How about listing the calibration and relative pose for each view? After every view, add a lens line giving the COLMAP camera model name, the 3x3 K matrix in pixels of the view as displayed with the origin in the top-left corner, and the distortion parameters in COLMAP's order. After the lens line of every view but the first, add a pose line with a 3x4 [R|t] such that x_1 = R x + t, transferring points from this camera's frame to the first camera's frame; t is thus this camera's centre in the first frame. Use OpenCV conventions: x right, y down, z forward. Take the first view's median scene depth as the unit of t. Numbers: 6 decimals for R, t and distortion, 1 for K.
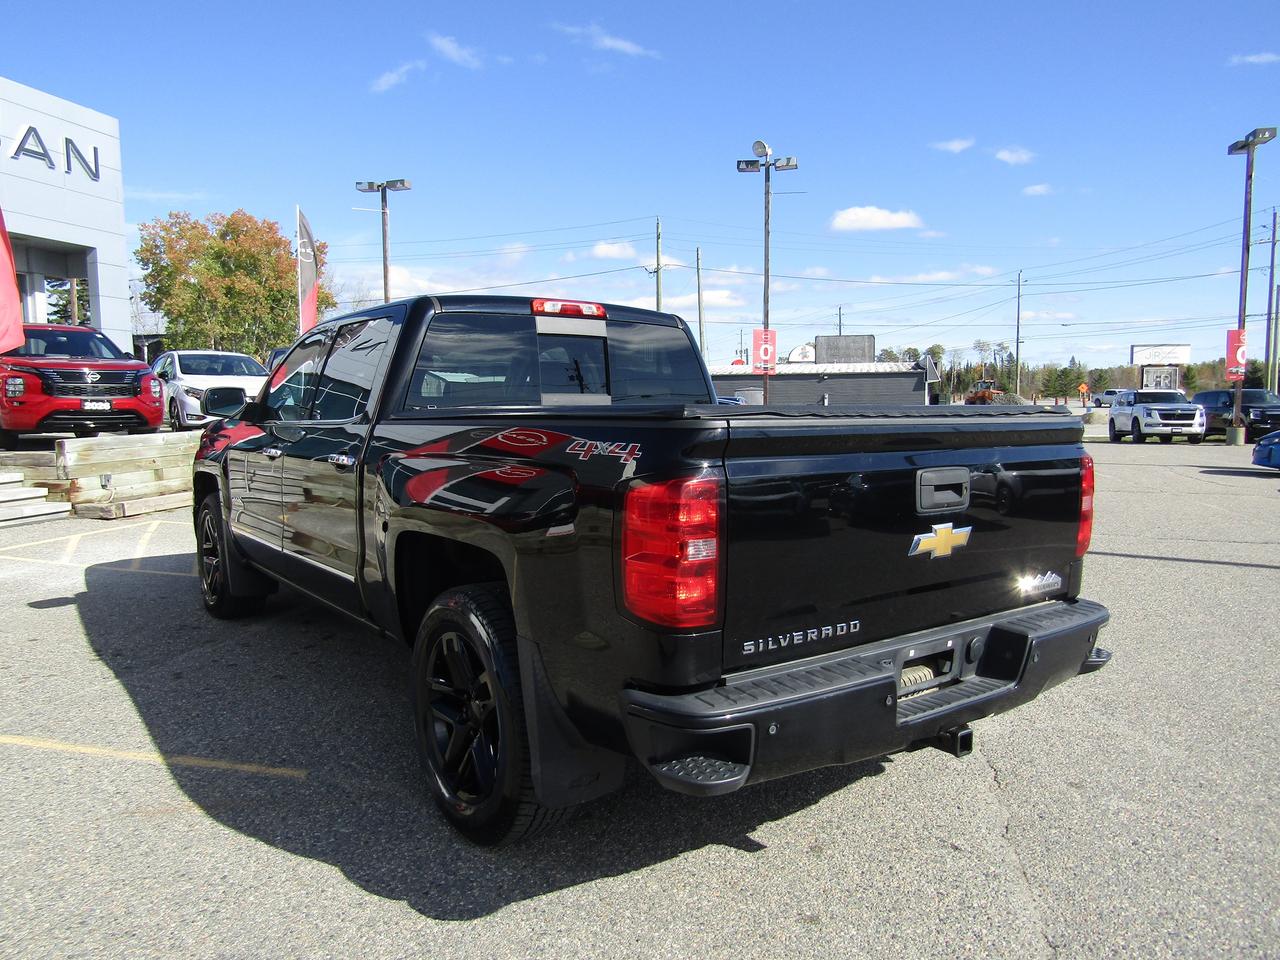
lens RADIAL K [[905.8, 0, 644.0], [0, 905.8, 475.3], [0, 0, 1]] dist [-0.008706, -0.002826]
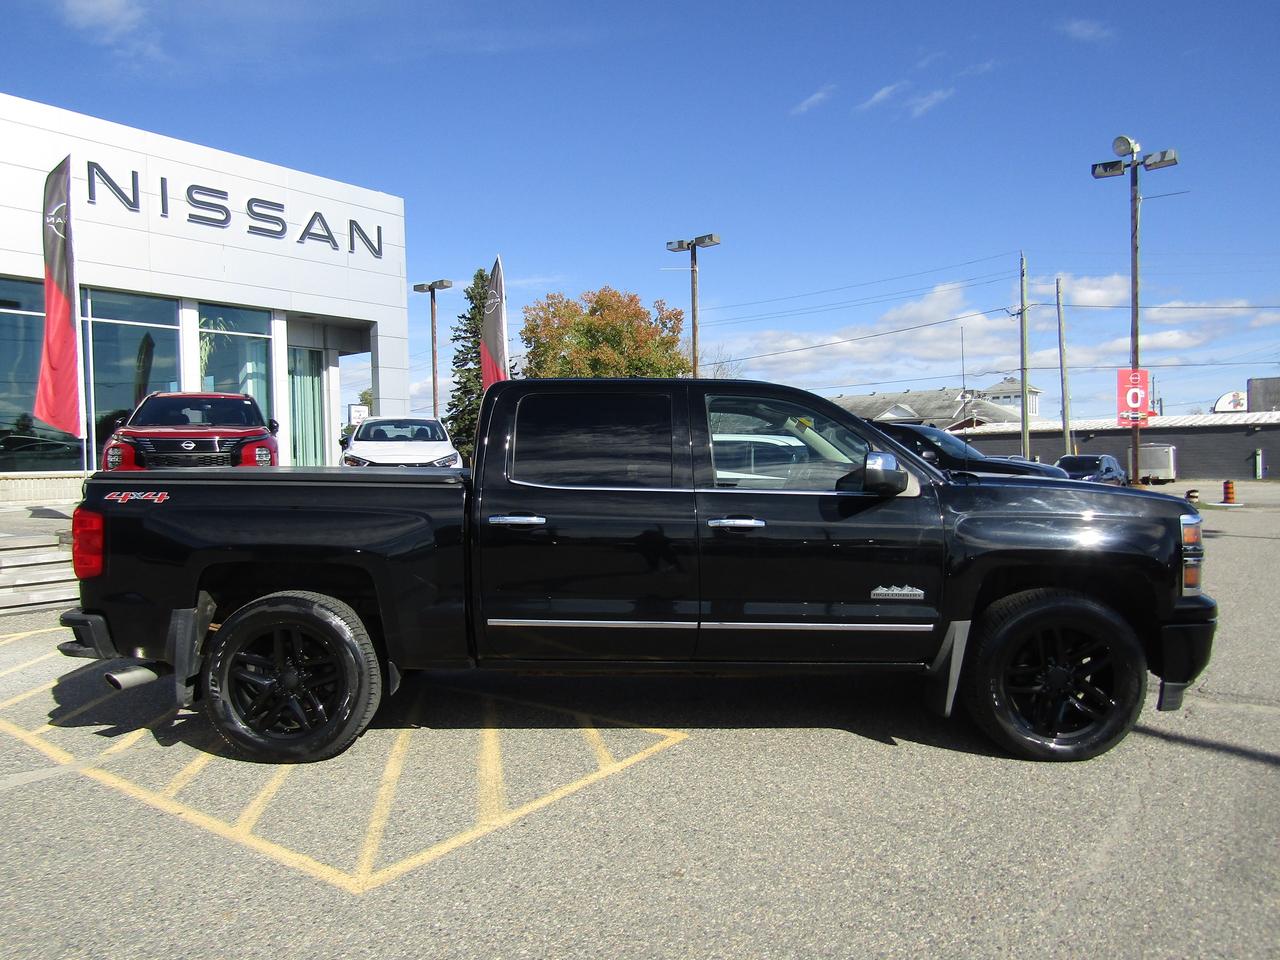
lens RADIAL K [[908.0, 0, 647.8], [0, 908.0, 479.5], [0, 0, 1]] dist [-0.009900, -0.002249]
pose [[0.915375, -0.003359, -0.402588, 0.099342], [-0.021911, 0.998068, -0.058147, -0.016365], [0.402005, 0.062048, 0.913533, 0.181945]]
